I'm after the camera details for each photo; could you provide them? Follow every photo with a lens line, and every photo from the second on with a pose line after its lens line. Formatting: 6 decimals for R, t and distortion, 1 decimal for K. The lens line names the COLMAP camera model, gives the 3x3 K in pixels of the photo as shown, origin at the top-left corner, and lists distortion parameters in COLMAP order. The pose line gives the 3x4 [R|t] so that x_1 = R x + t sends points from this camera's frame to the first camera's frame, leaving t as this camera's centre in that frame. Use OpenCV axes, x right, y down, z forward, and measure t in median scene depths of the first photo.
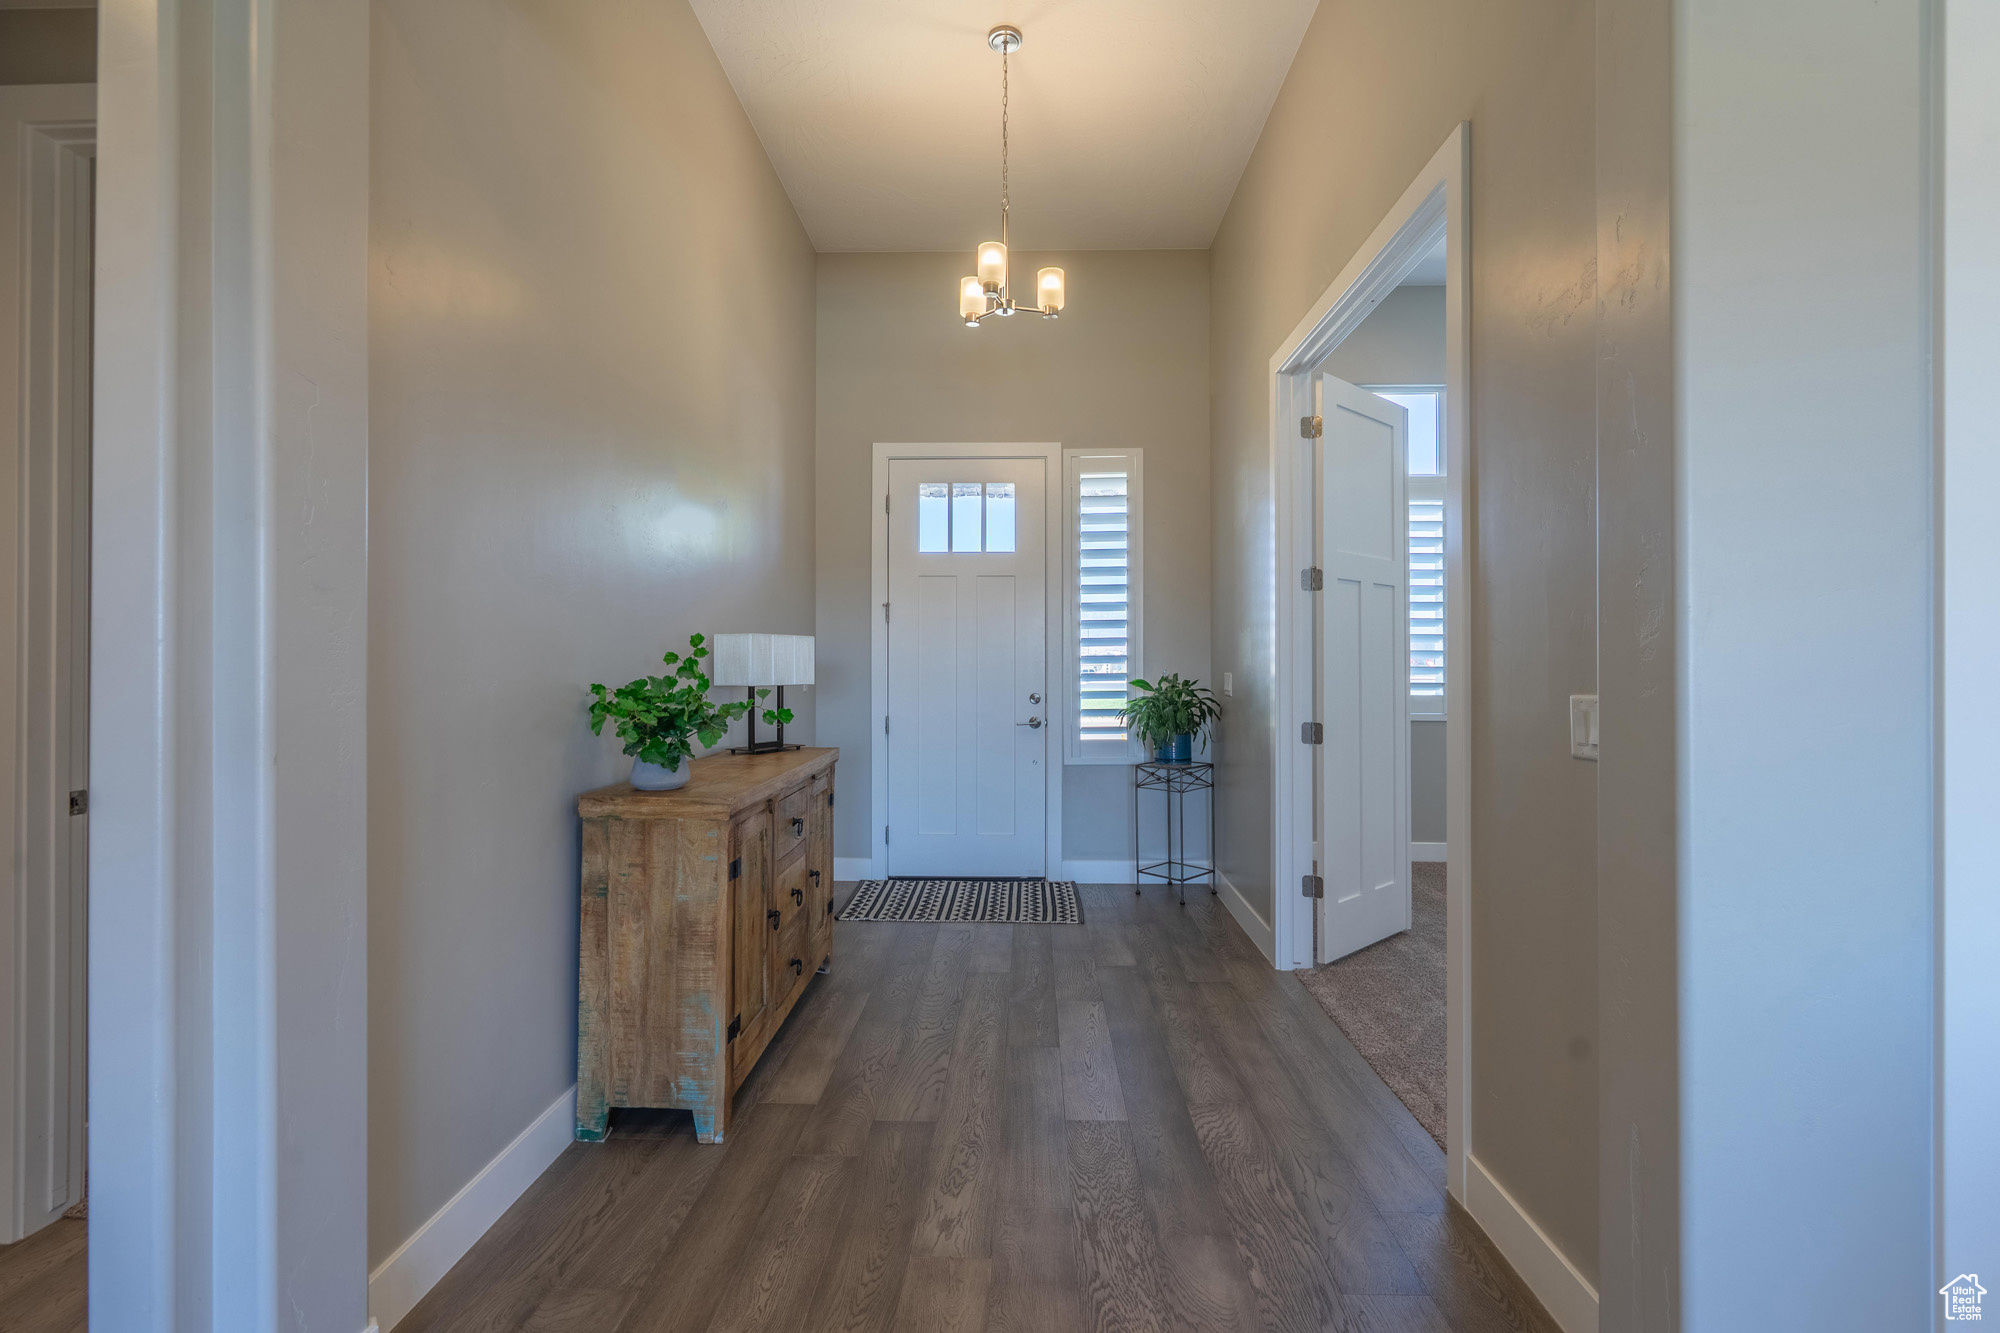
lens RADIAL K [[935.9, 0, 998.5], [0, 935.9, 659.2], [0, 0, 1]] dist [0.000117, 0.000270]
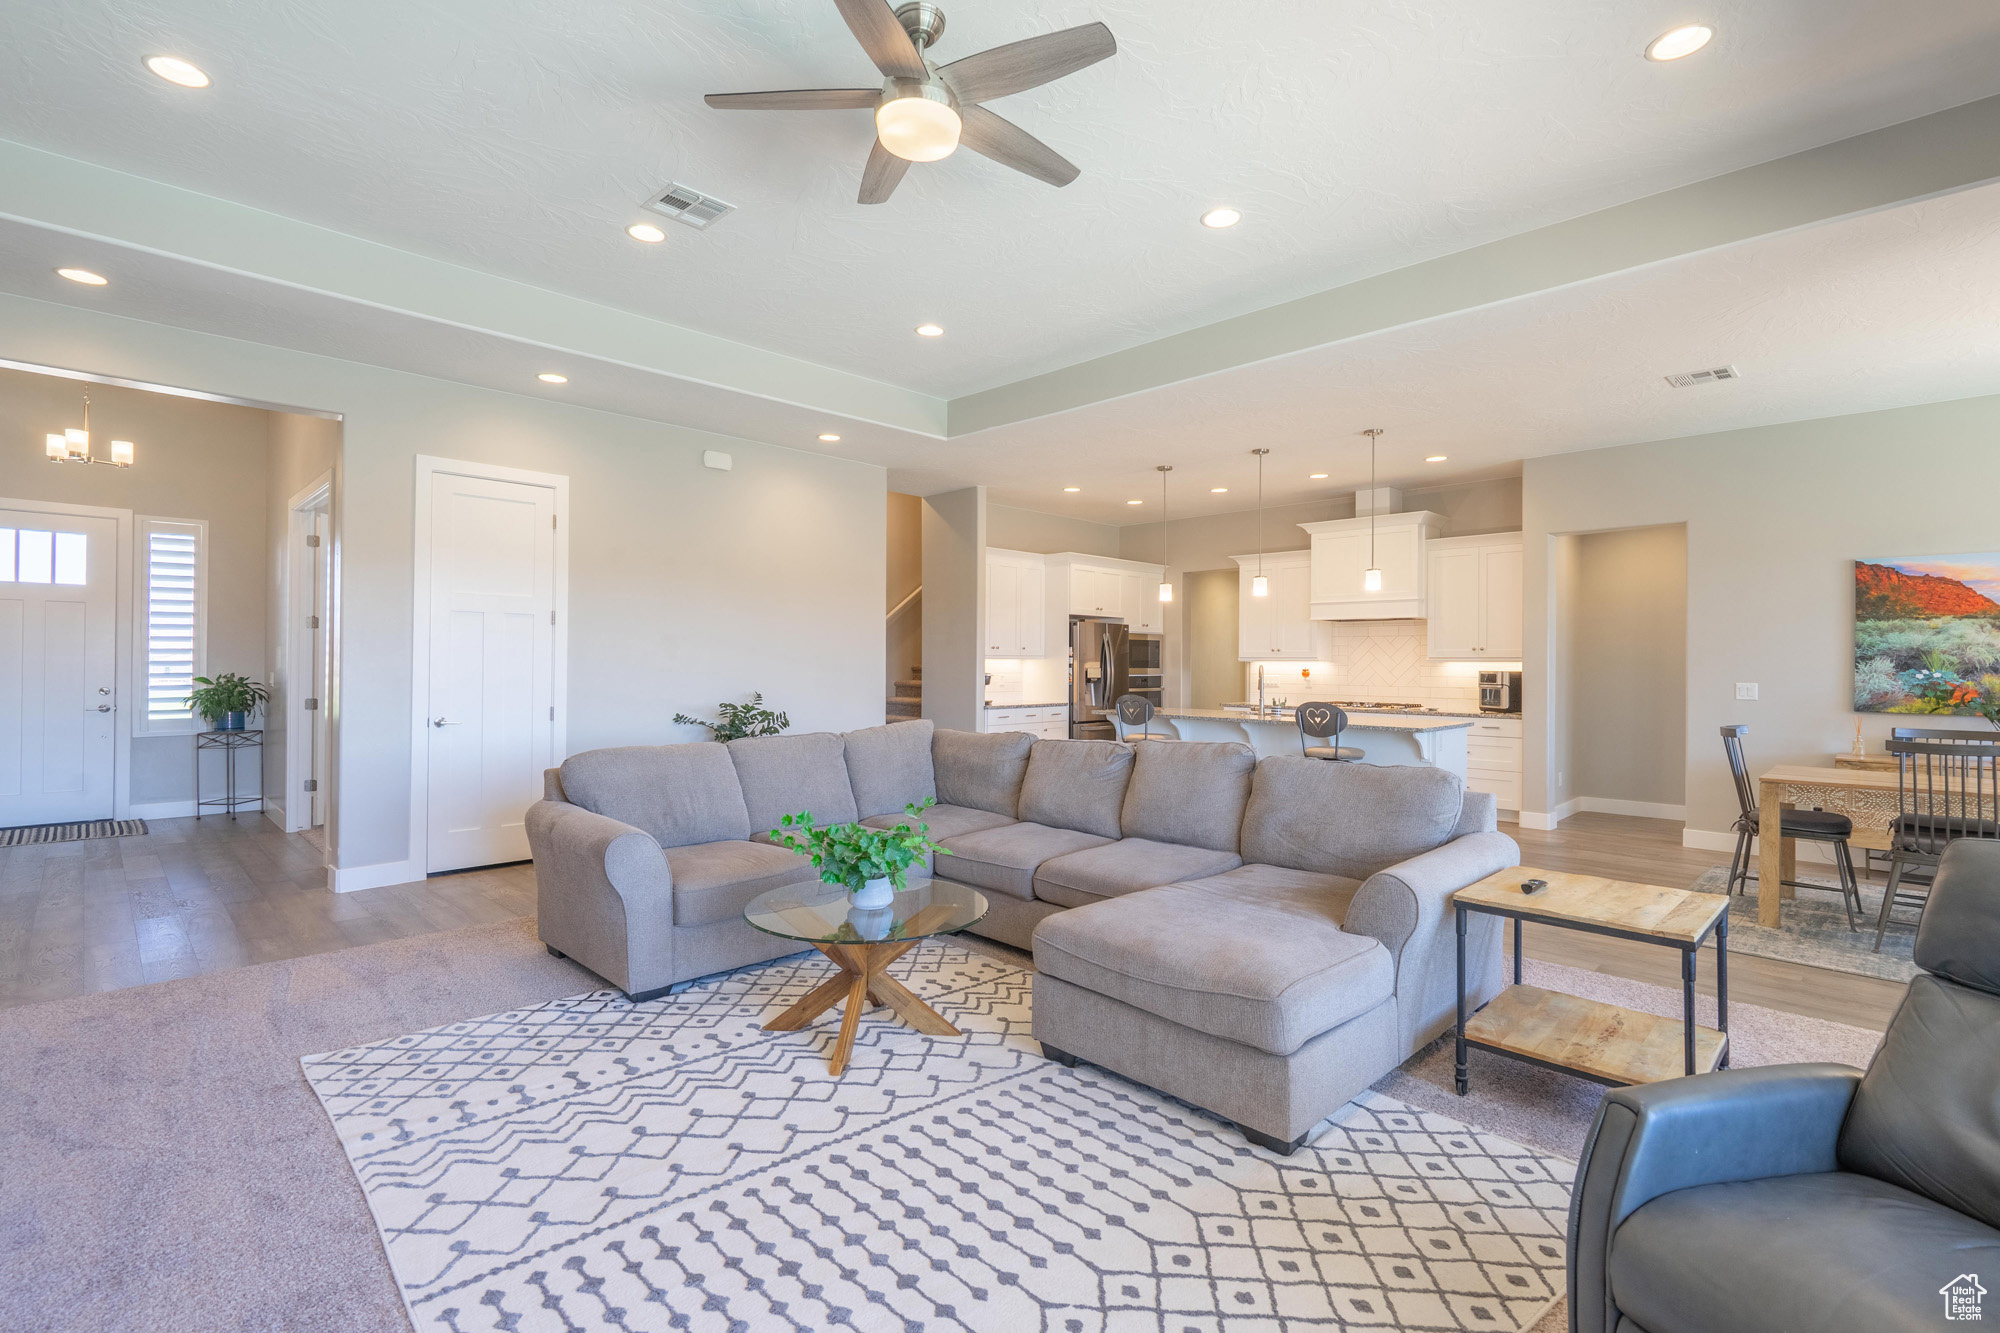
lens RADIAL K [[920.2, 0, 1002.7], [0, 920.2, 657.5], [0, 0, 1]] dist [-0.000621, 0.000075]
pose [[0.682764, 0.008905, 0.730584, -0.050819], [-0.007740, 0.999958, -0.004955, -0.012262], [-0.730598, -0.002272, 0.682805, -0.948389]]
